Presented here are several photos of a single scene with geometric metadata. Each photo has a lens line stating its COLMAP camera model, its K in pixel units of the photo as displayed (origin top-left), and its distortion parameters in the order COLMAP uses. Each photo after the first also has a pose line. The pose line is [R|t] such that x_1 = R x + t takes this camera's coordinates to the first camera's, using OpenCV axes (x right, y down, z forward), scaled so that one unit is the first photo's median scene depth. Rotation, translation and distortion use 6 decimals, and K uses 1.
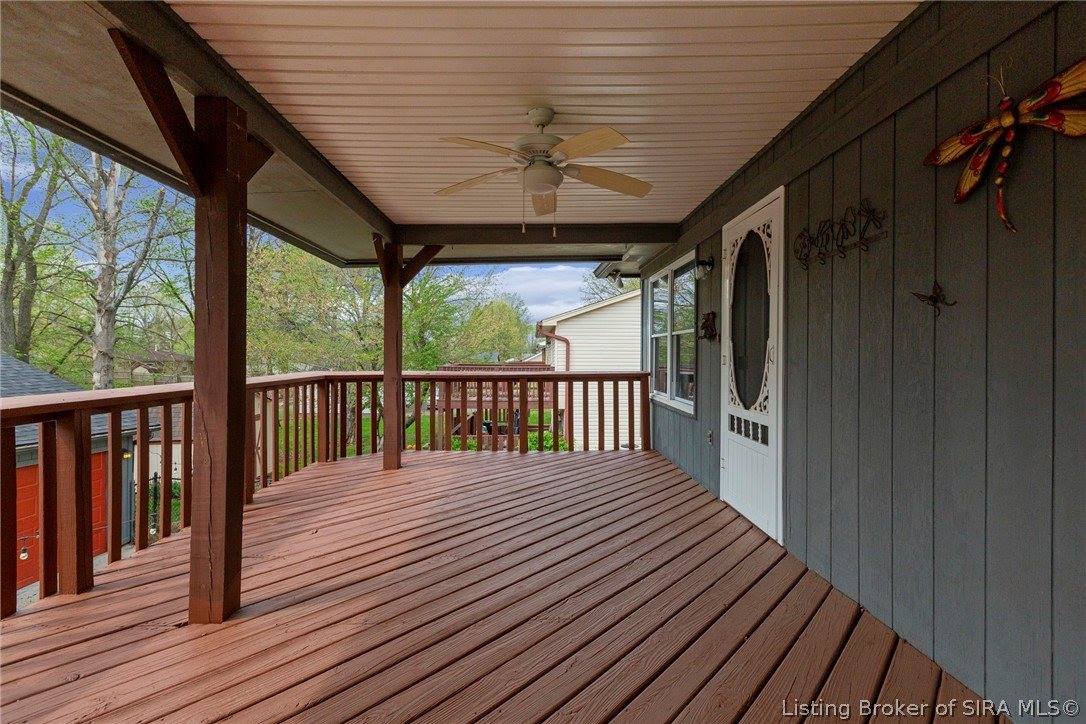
lens RADIAL K [[487.0, 0, 542.0], [0, 487.0, 358.3], [0, 0, 1]] dist [-0.018336, -0.000052]
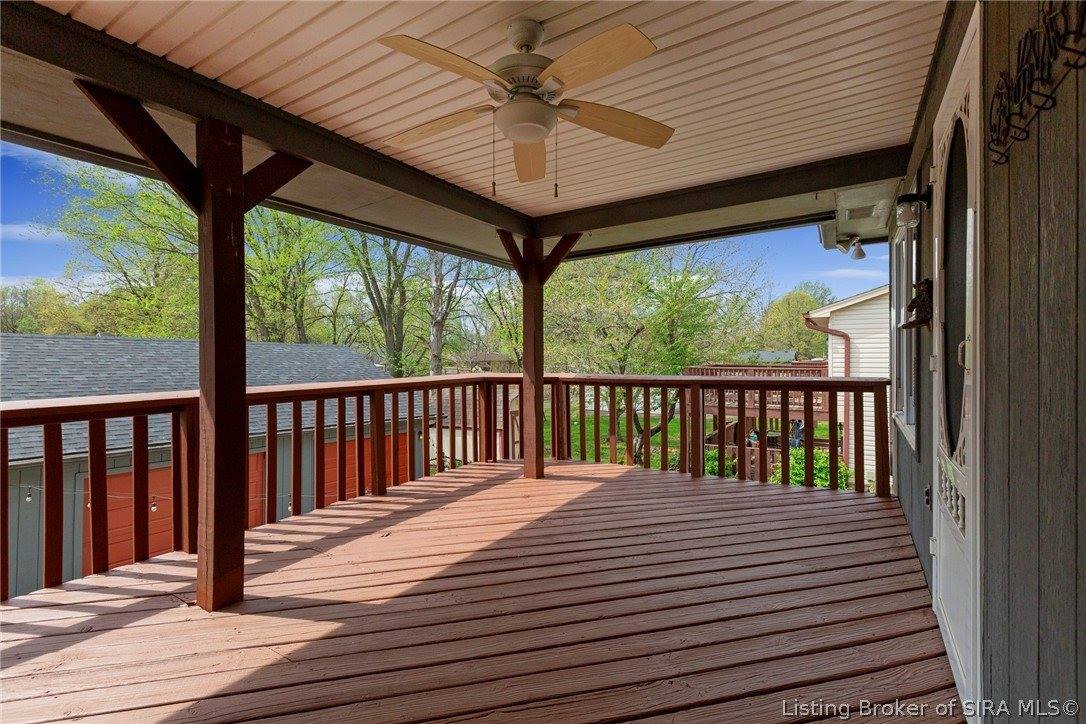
lens RADIAL K [[492.5, 0, 545.1], [0, 492.5, 356.9], [0, 0, 1]] dist [-0.000426, -0.000300]
pose [[0.836974, -0.006719, -0.547201, 0.216447], [0.005315, 0.999977, -0.004150, -0.003168], [0.547216, 0.000565, 0.836991, 0.192982]]
